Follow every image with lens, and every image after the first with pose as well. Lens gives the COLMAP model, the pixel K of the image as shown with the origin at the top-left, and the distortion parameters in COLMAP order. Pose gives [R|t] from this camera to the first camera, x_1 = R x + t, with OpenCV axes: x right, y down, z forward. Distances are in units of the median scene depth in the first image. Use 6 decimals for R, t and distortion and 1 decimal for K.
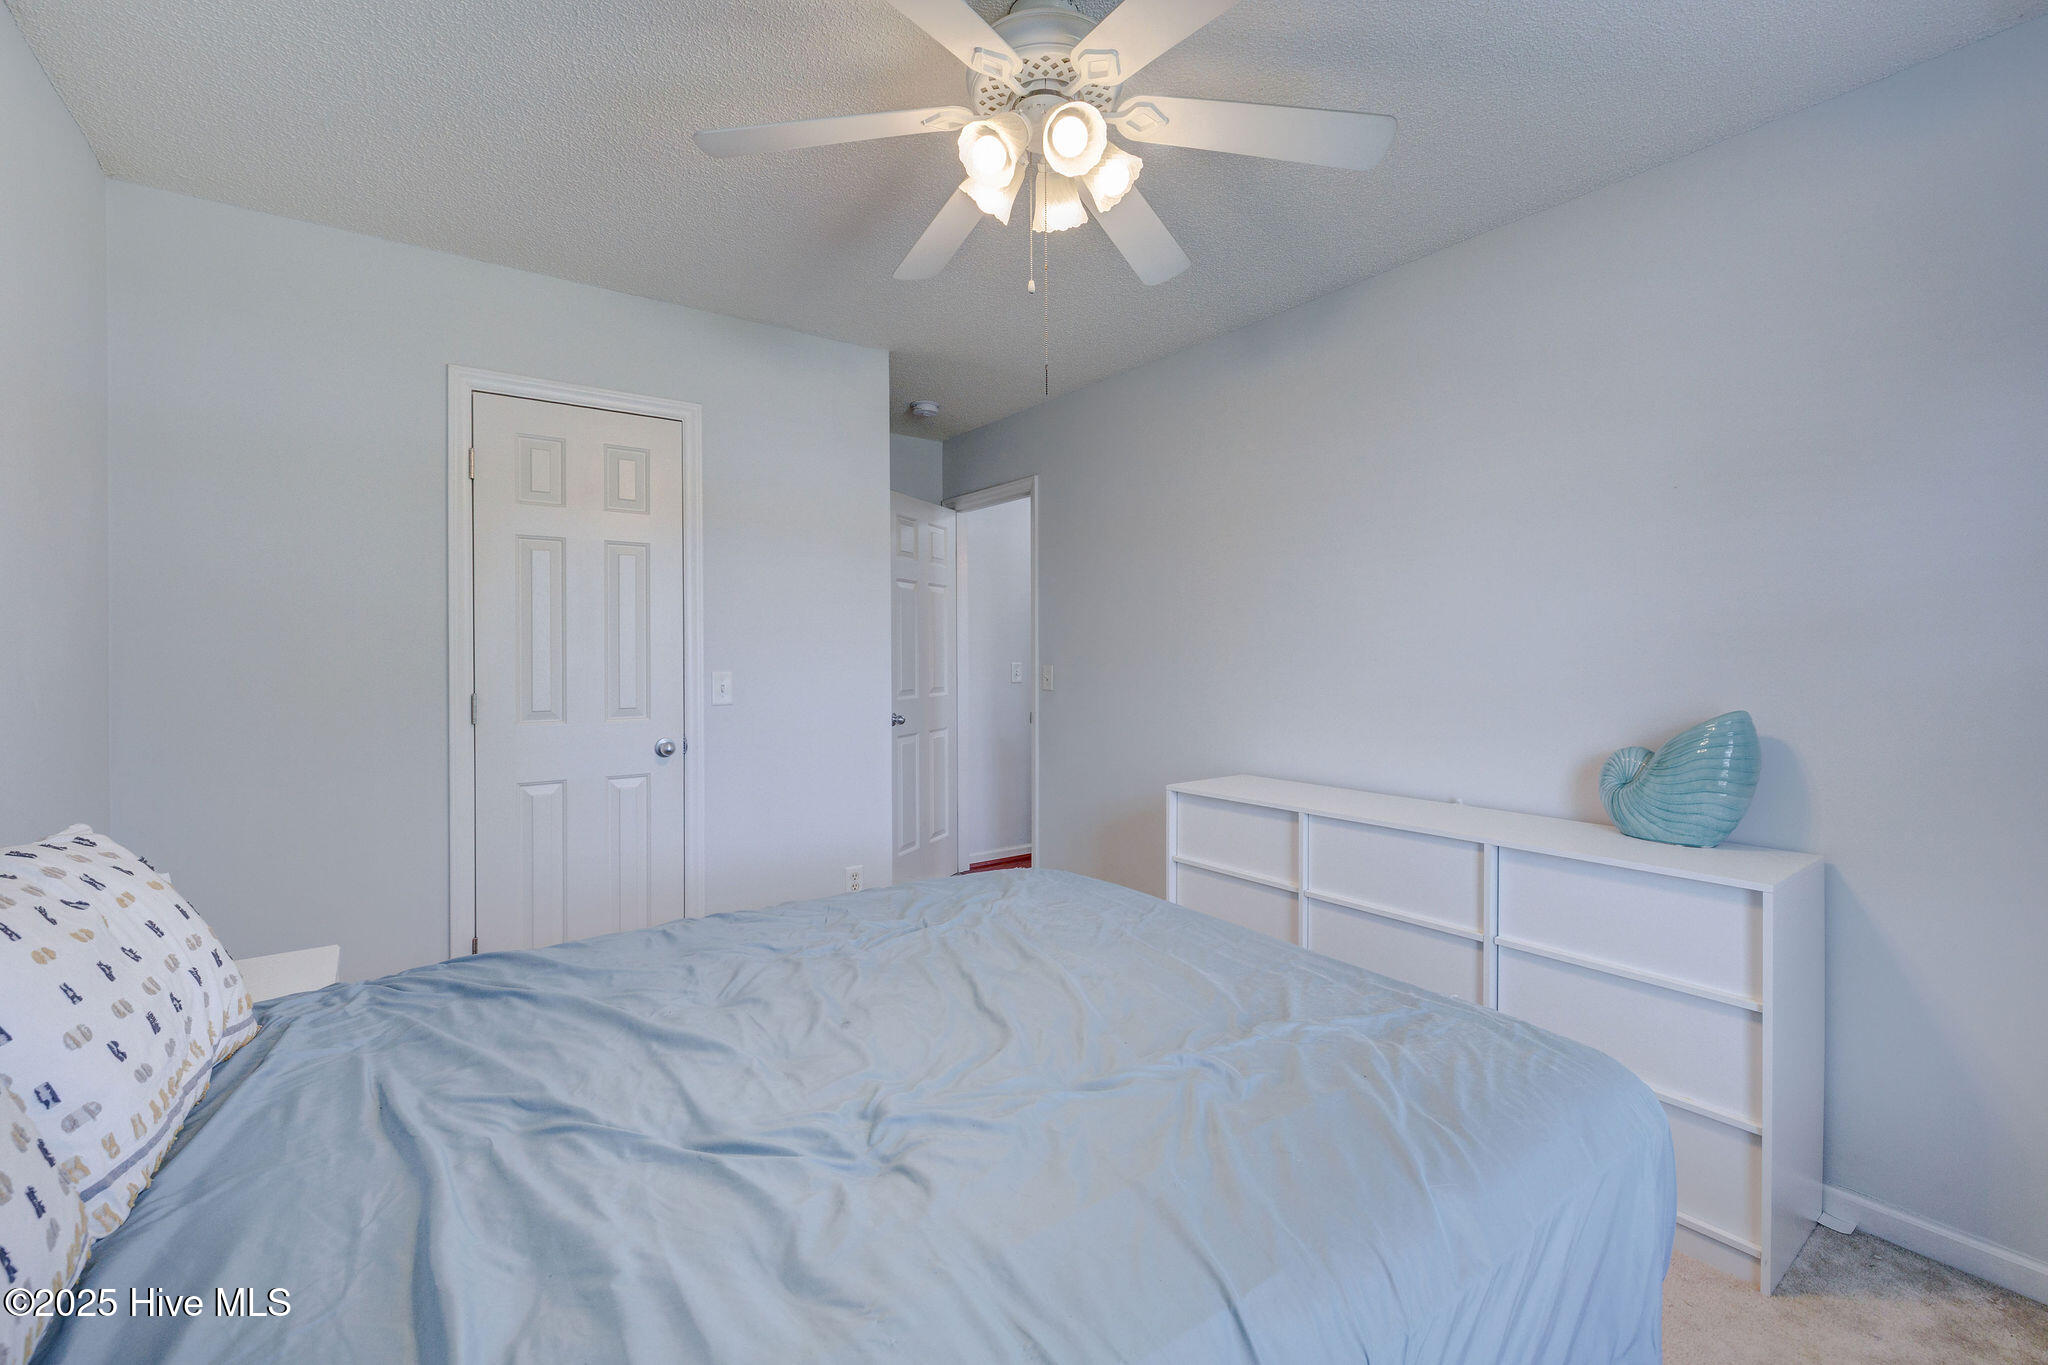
lens RADIAL K [[898.1, 0, 1032.0], [0, 898.1, 659.3], [0, 0, 1]] dist [0.001725, 0.000190]
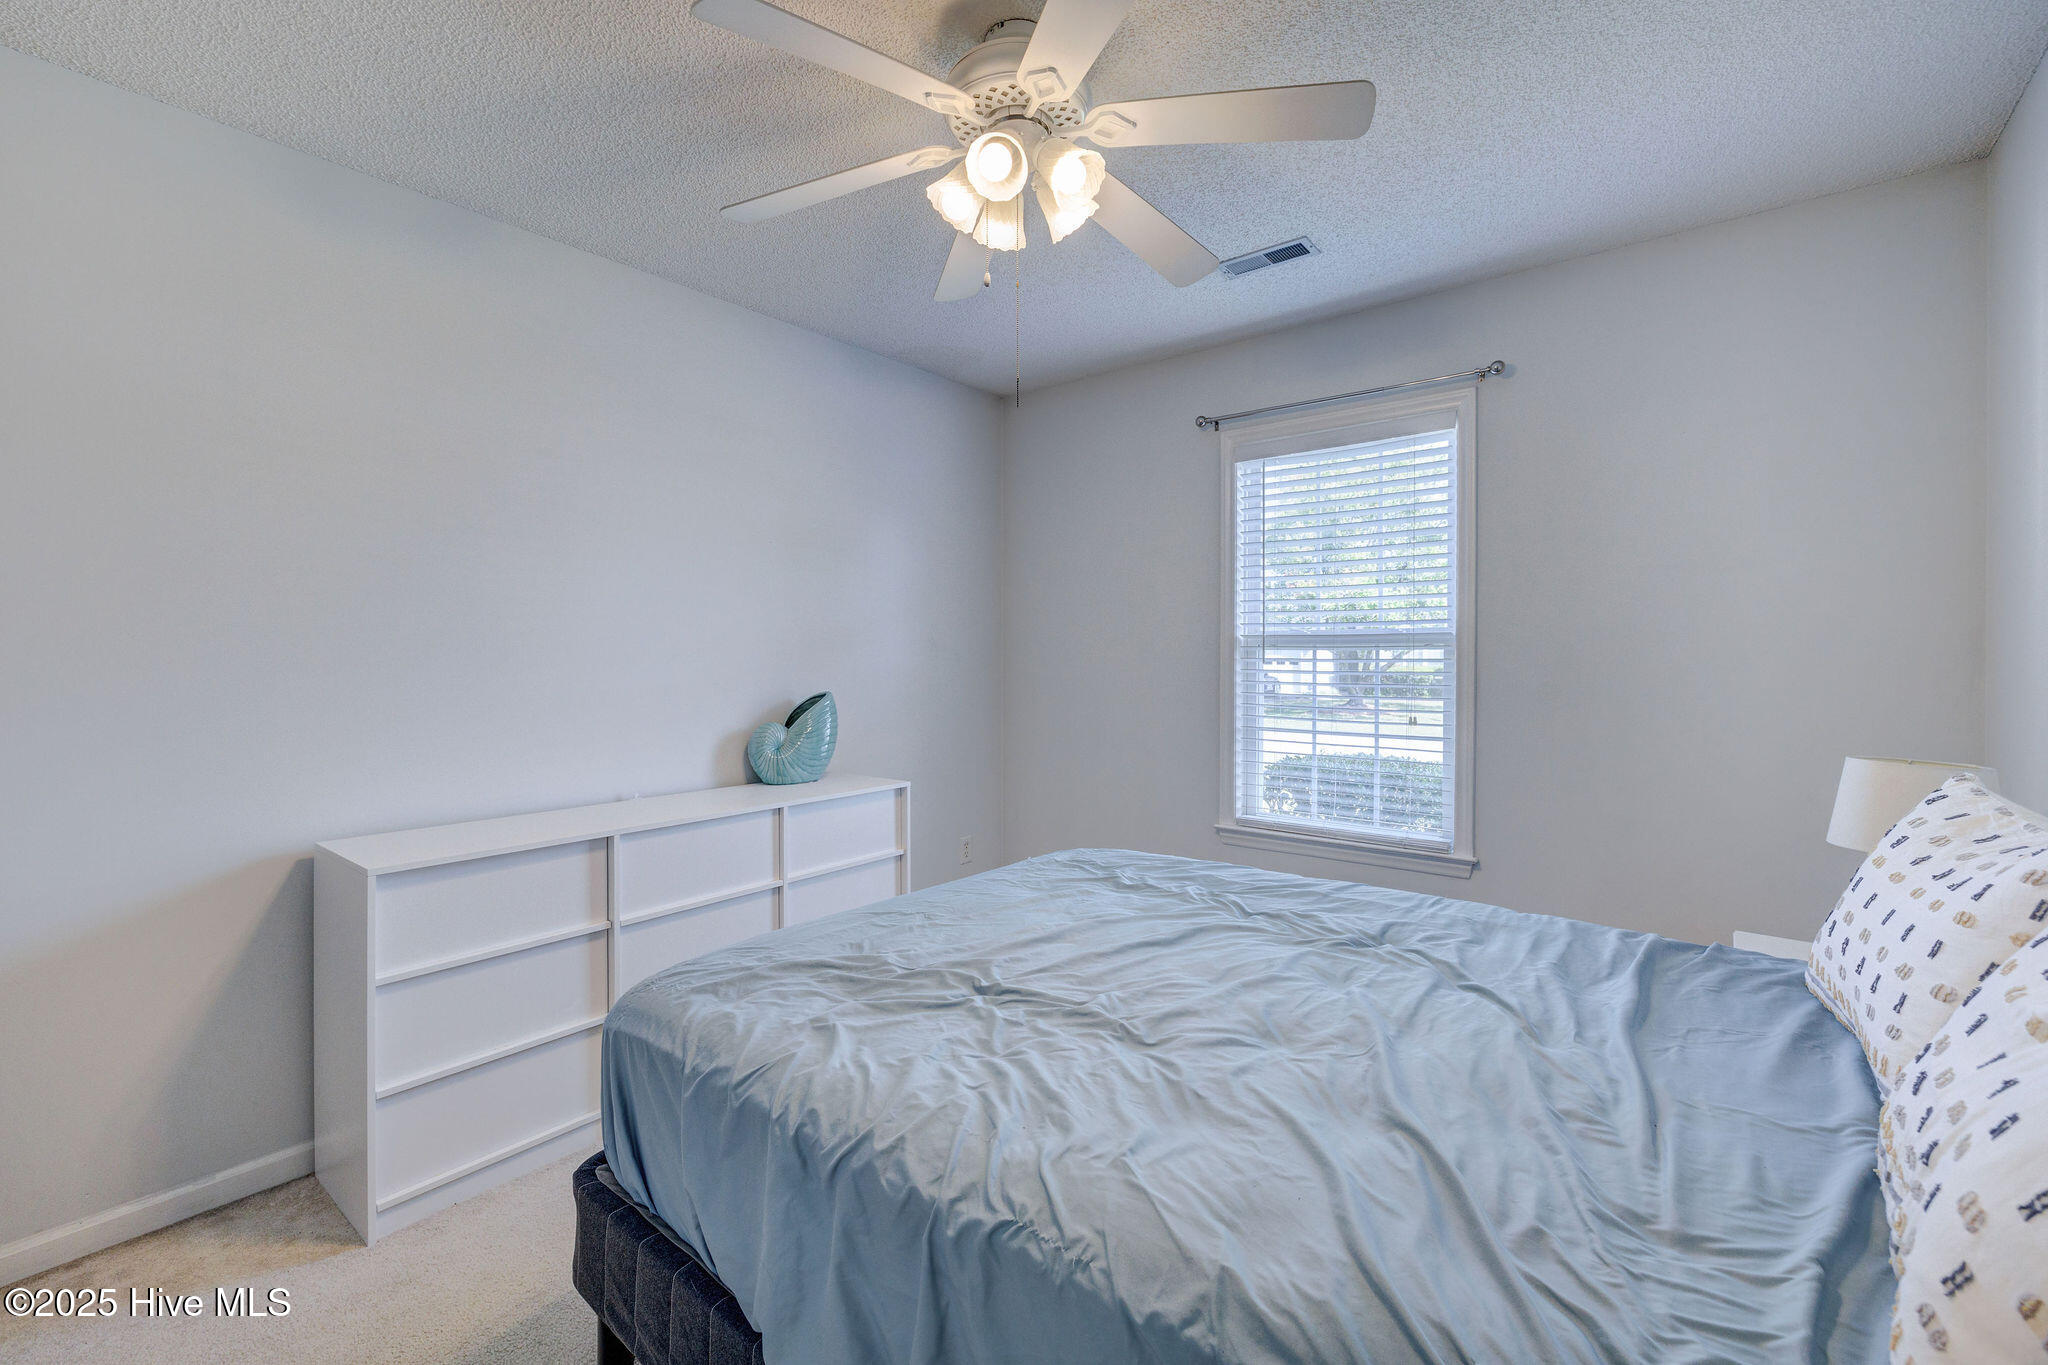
lens RADIAL K [[879.0, 0, 1019.7], [0, 879.0, 661.6], [0, 0, 1]] dist [-0.001483, -0.000012]
pose [[-0.277578, -0.003675, 0.960696, -1.253009], [0.010220, 0.999925, 0.006778, -0.005413], [-0.960649, 0.011699, -0.277520, 1.665710]]
